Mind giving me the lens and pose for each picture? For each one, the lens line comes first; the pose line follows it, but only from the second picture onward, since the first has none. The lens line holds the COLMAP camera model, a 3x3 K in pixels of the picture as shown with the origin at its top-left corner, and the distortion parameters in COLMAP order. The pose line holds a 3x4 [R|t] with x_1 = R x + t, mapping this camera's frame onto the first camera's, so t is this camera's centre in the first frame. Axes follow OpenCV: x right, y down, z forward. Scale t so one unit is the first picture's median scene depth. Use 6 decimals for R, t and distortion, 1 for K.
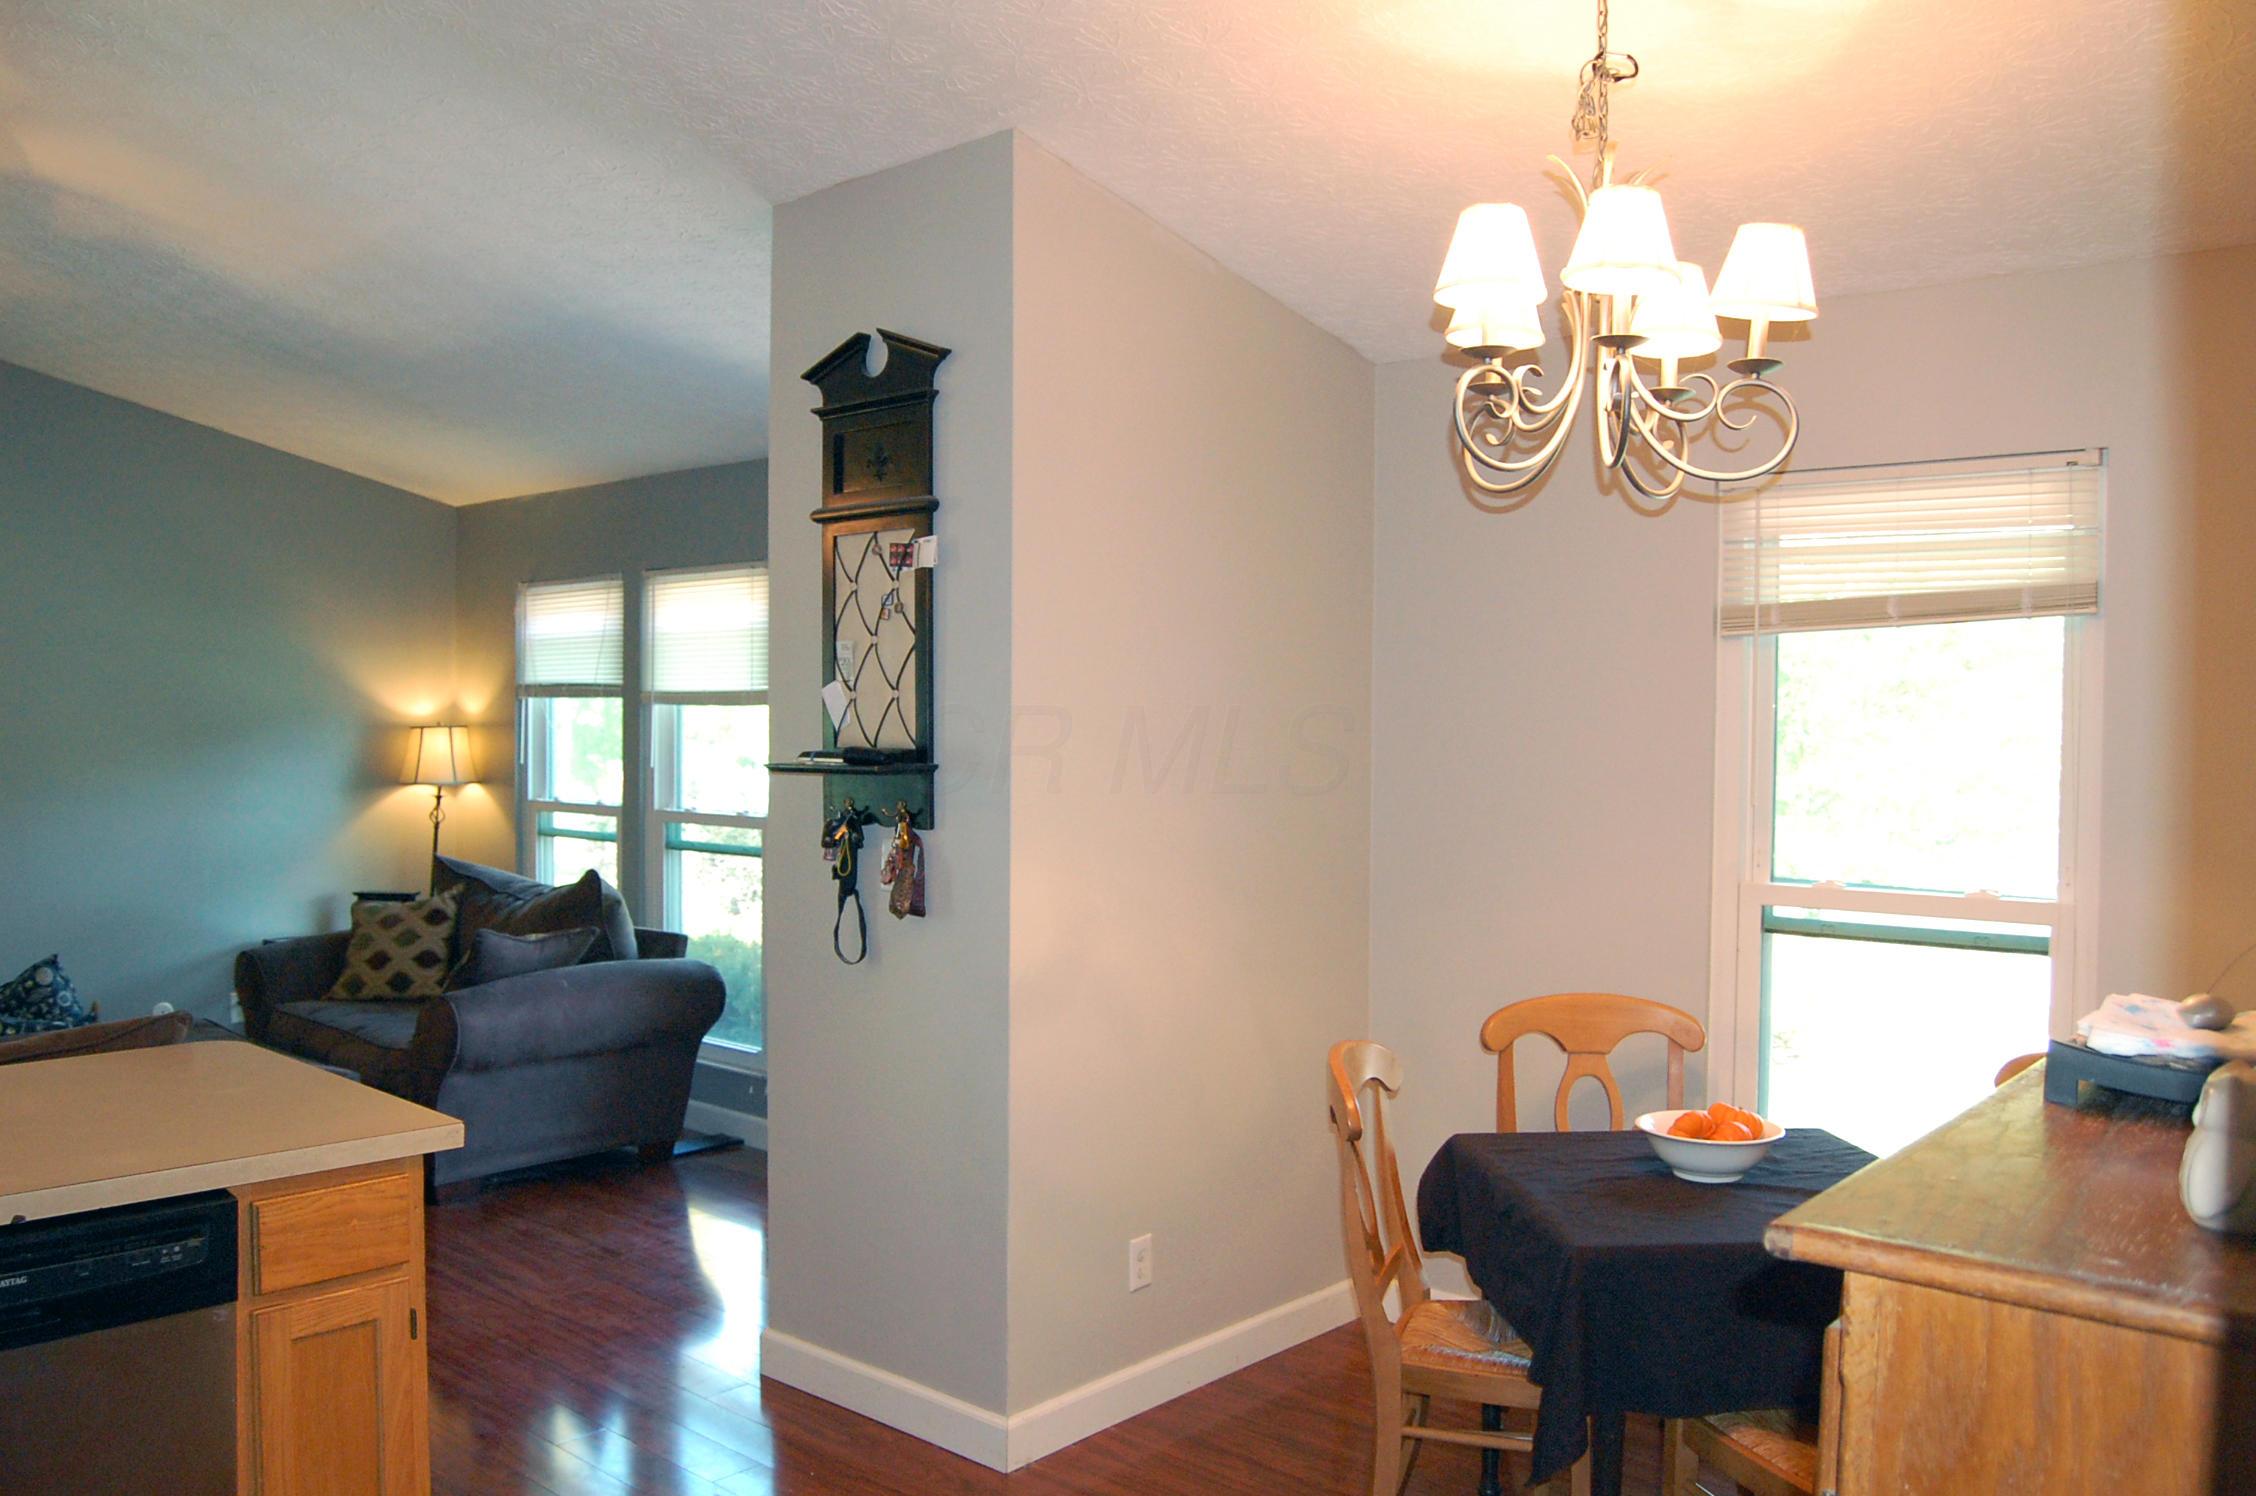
lens RADIAL K [[1753.1, 0, 1117.3], [0, 1753.1, 755.8], [0, 0, 1]] dist [-0.101791, 0.047906]
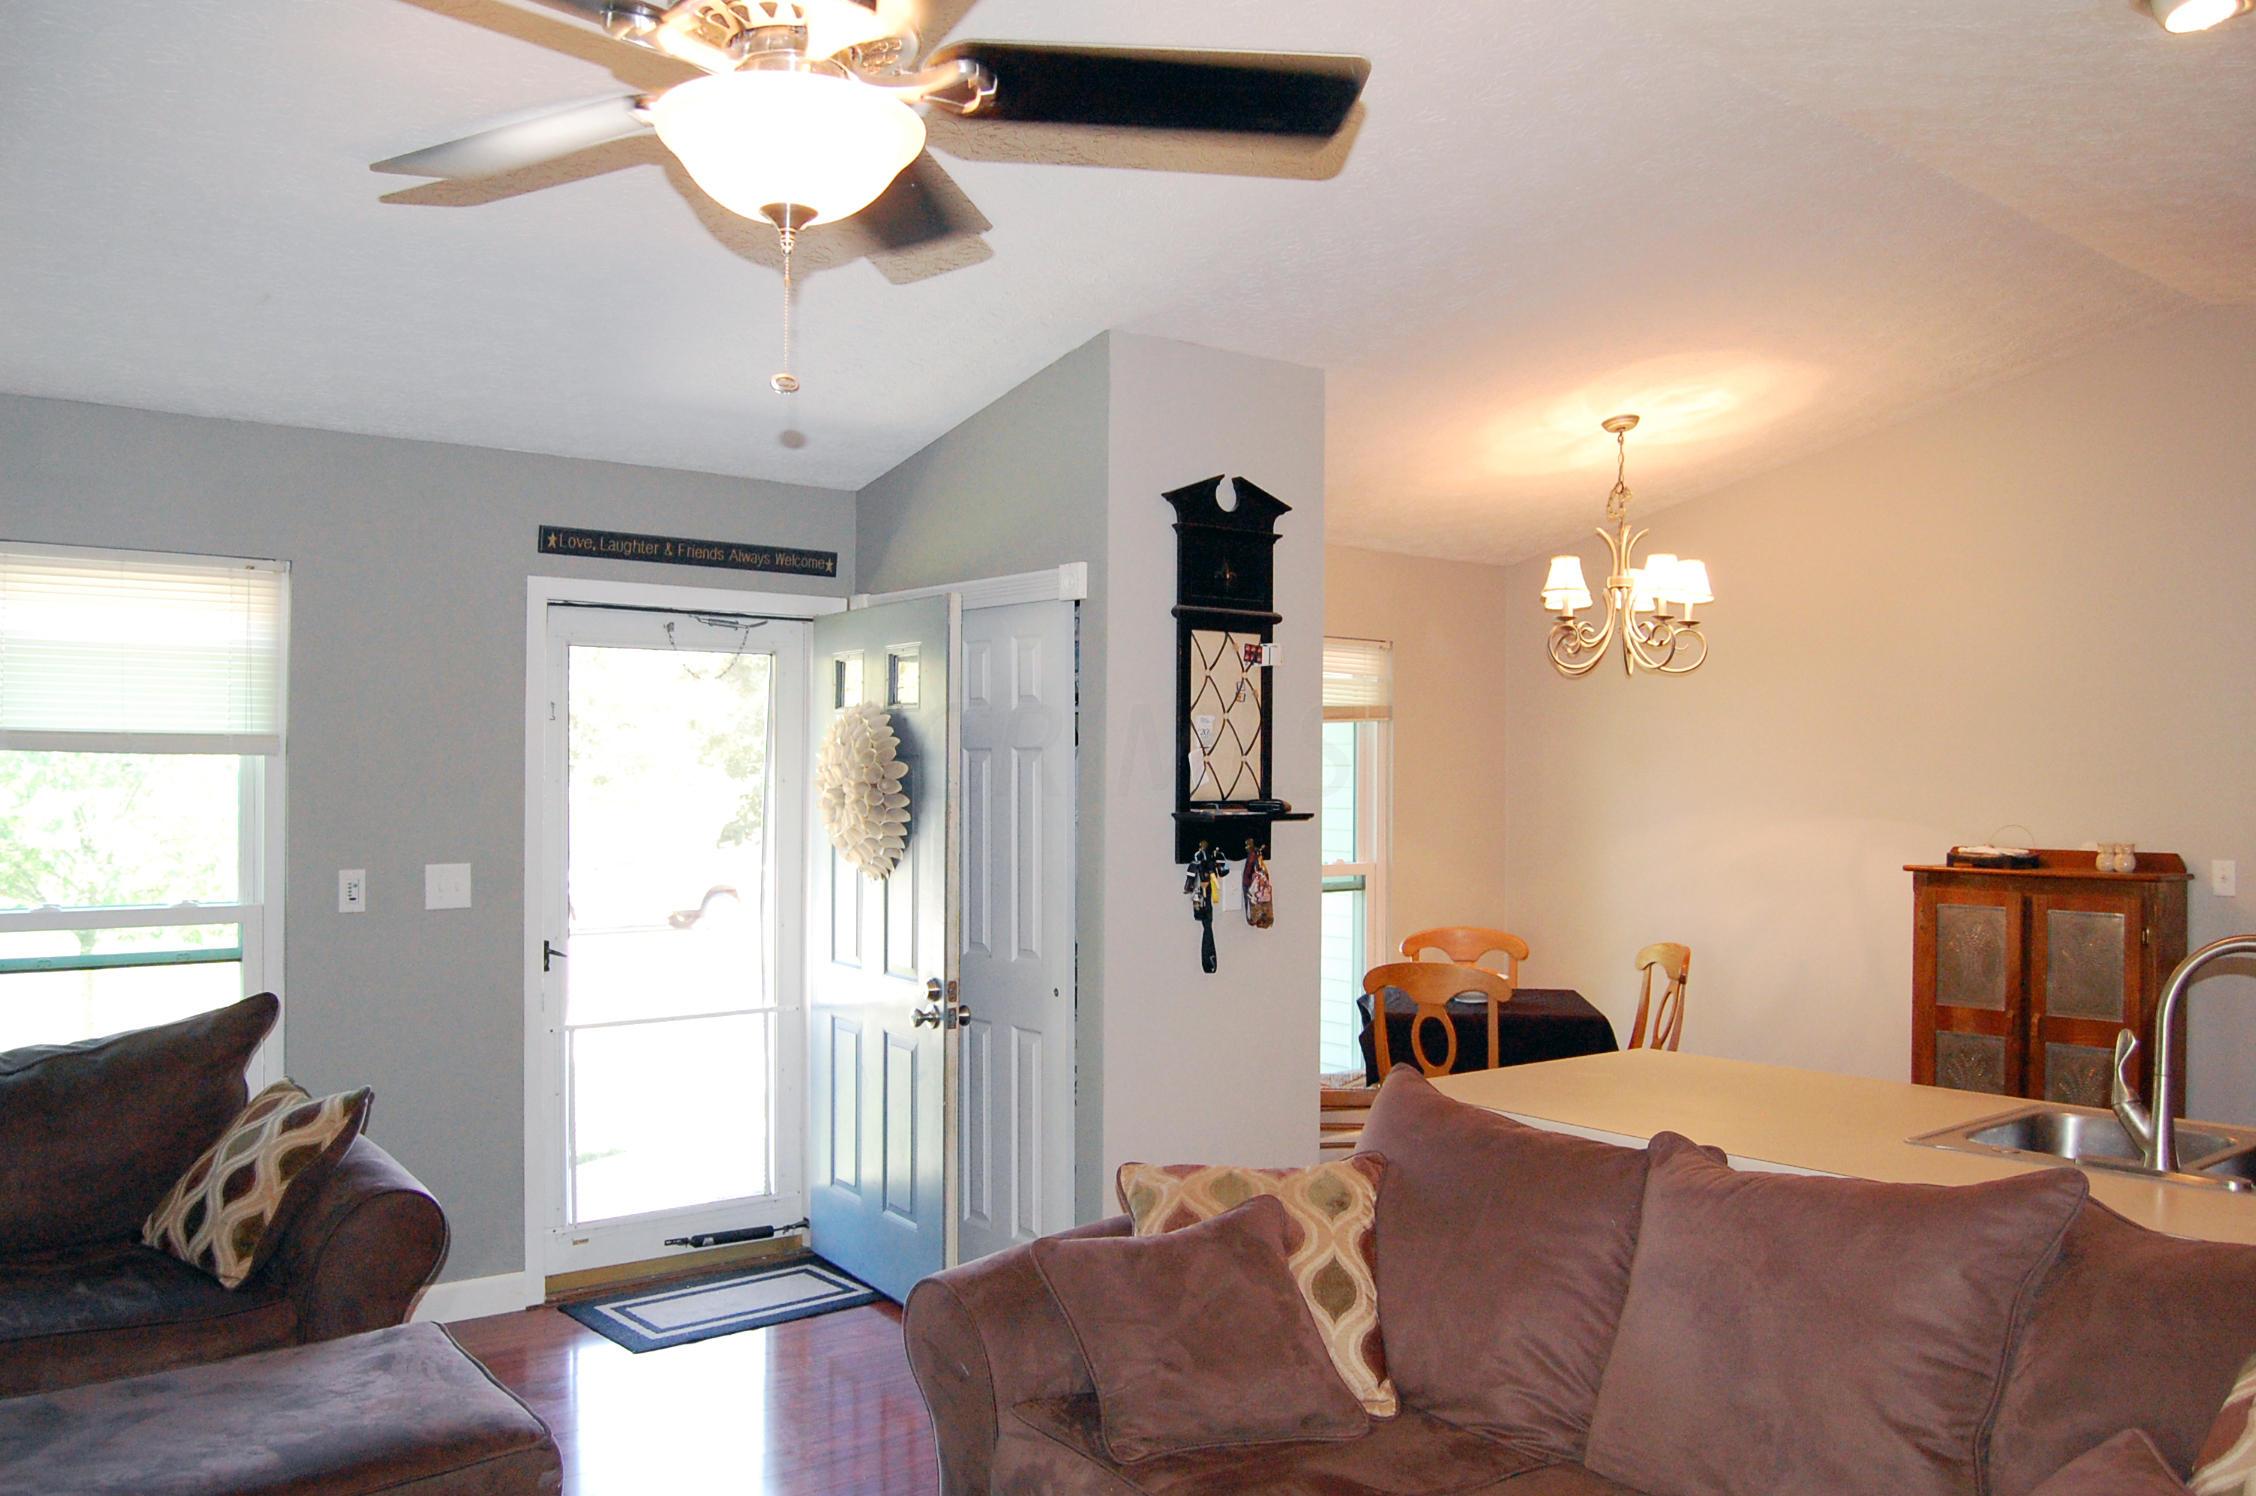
lens RADIAL K [[1753.1, 0, 1122.3], [0, 1753.1, 758.3], [0, 0, 1]] dist [-0.101791, 0.047906]
pose [[0.171389, 0.001173, 0.985203, -1.226872], [0.015425, 0.999874, -0.003874, -0.026769], [-0.985083, 0.015860, 0.171350, 0.735645]]
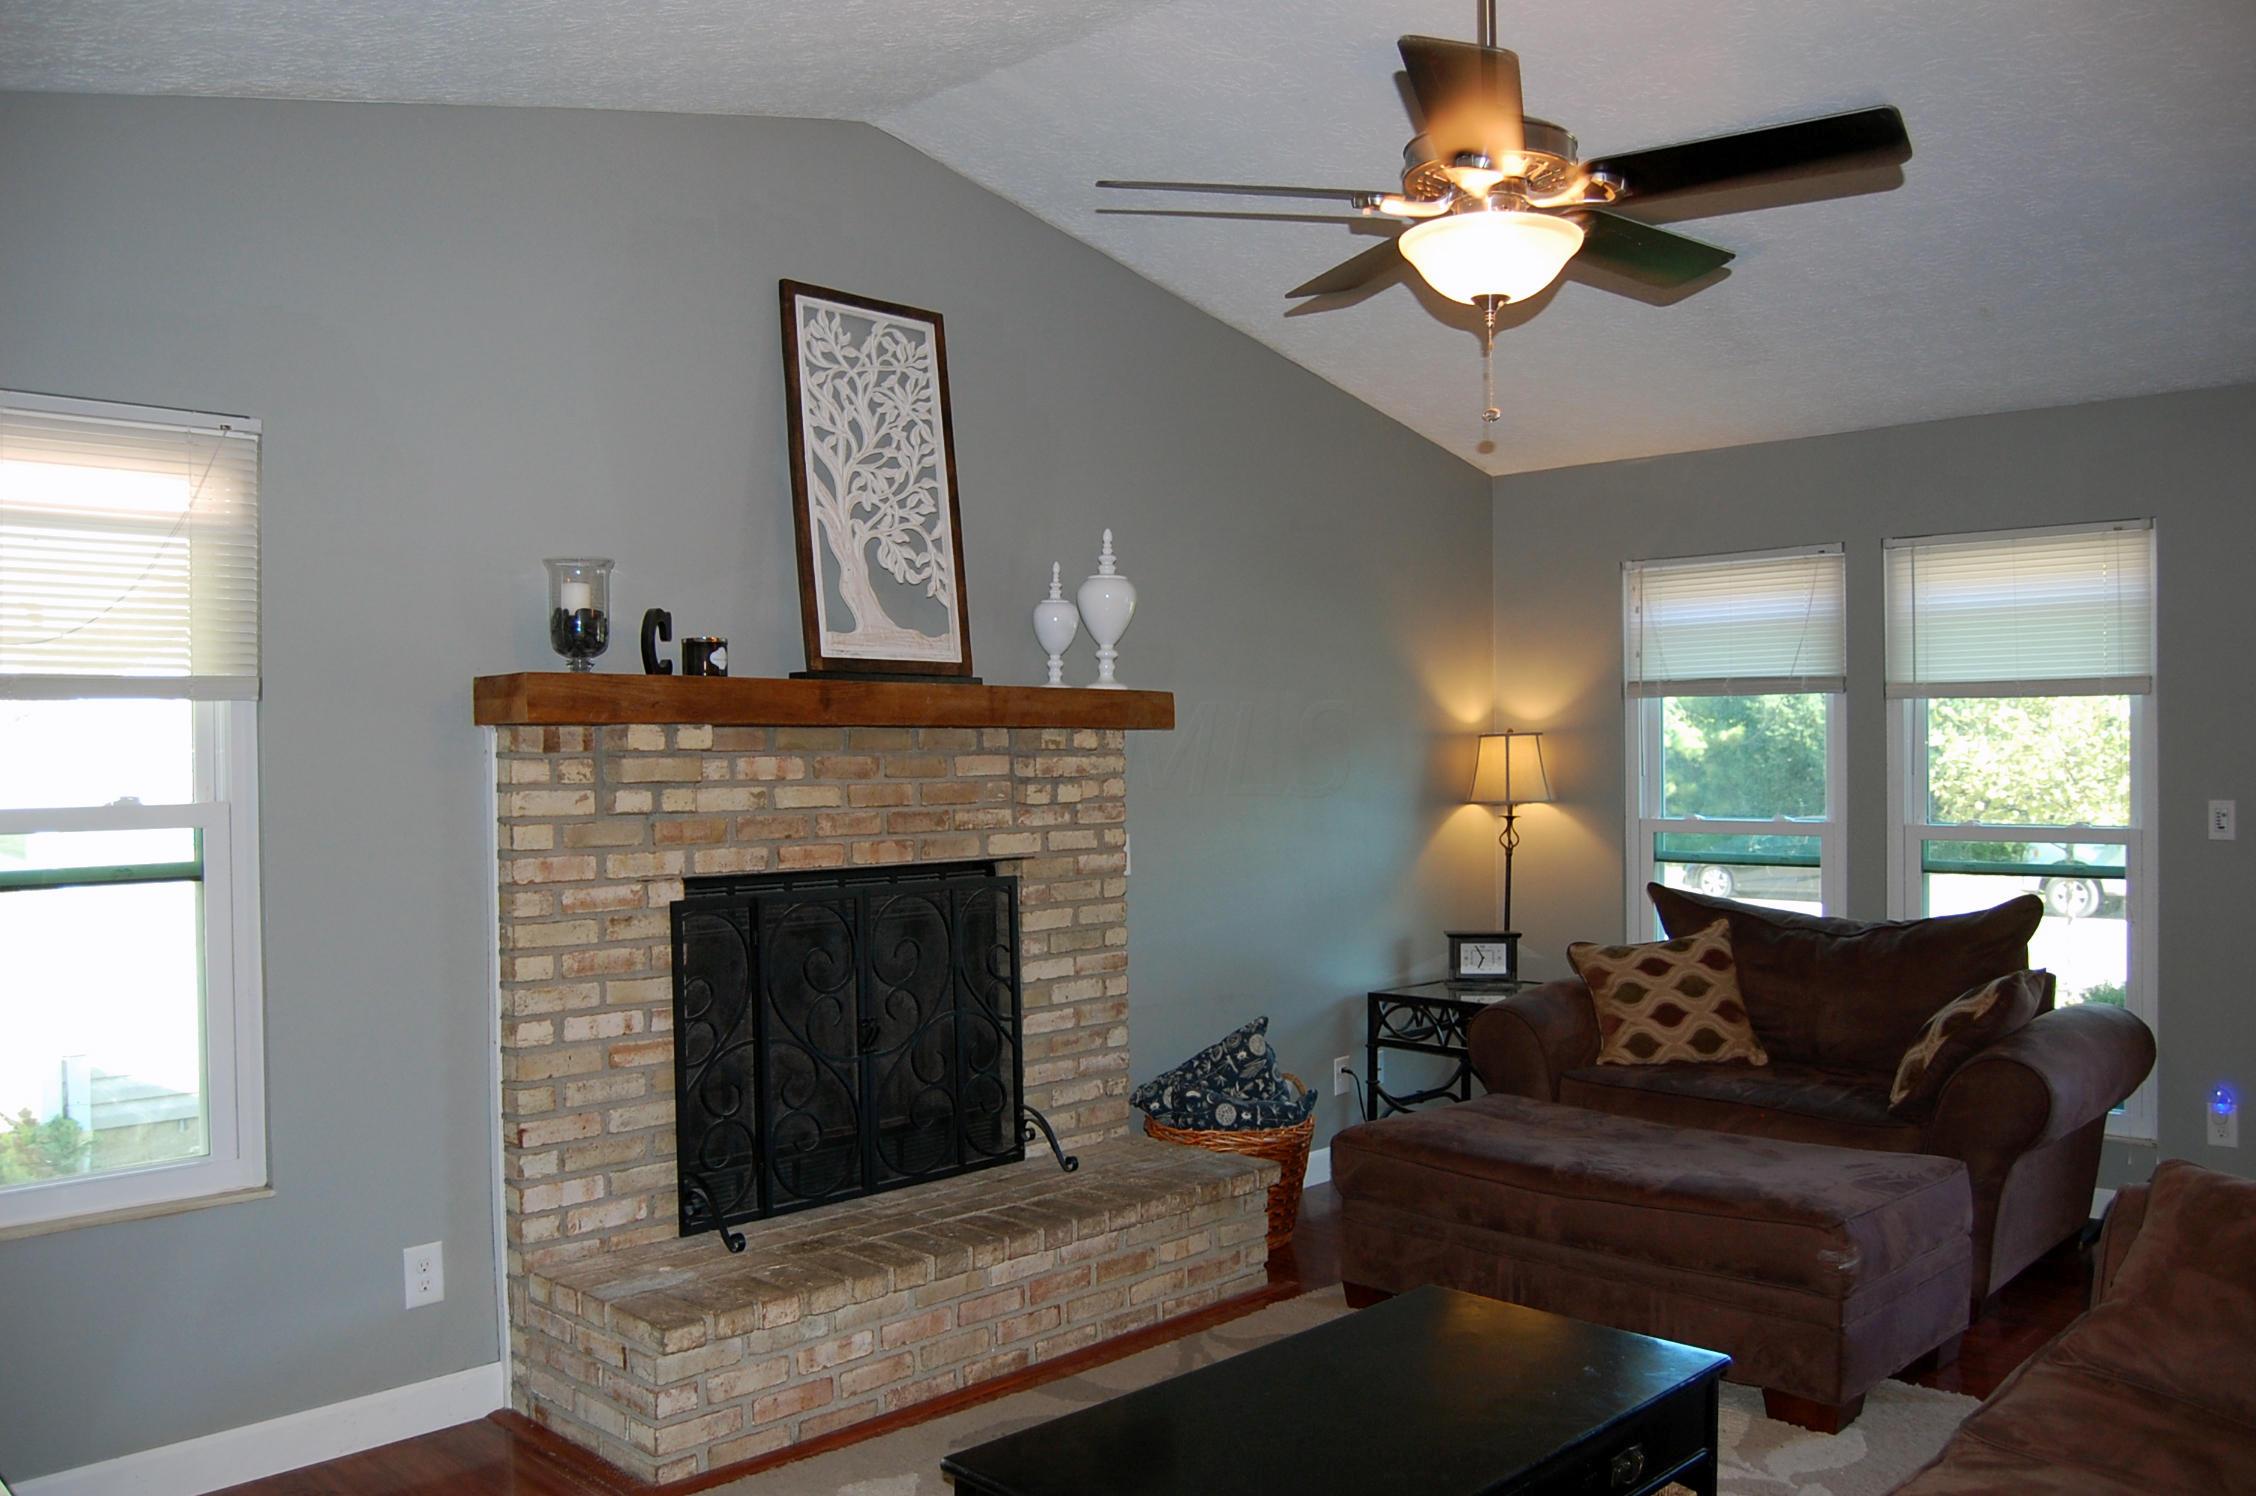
lens RADIAL K [[1753.1, 0, 1120.4], [0, 1753.1, 755.0], [0, 0, 1]] dist [-0.101791, 0.047906]
pose [[0.998506, -0.015512, -0.052395, -0.918369], [0.014369, 0.999652, -0.022110, 0.015579], [0.052720, 0.021324, 0.998382, 0.242742]]
